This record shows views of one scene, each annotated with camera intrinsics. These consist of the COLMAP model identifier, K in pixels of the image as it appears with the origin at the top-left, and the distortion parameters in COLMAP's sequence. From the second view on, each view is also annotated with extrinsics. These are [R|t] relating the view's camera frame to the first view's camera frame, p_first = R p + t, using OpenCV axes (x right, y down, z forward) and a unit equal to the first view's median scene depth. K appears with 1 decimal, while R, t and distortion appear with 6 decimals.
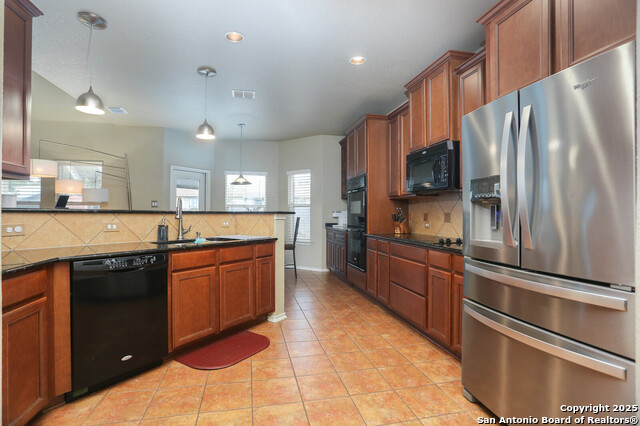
lens RADIAL K [[308.9, 0, 319.6], [0, 308.9, 213.7], [0, 0, 1]] dist [-0.017759, 0.001432]
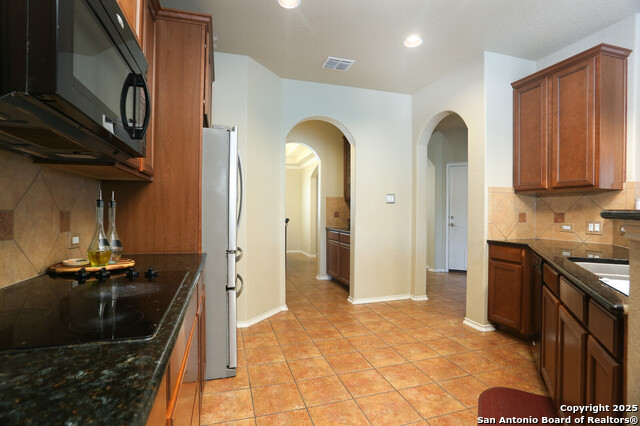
lens RADIAL K [[308.9, 0, 318.5], [0, 308.9, 213.1], [0, 0, 1]] dist [-0.017759, 0.001432]
pose [[-0.997349, -0.008674, -0.072250, 0.238680], [-0.008910, 0.999956, 0.002950, -0.004423], [0.072221, 0.003586, -0.997382, 2.007915]]
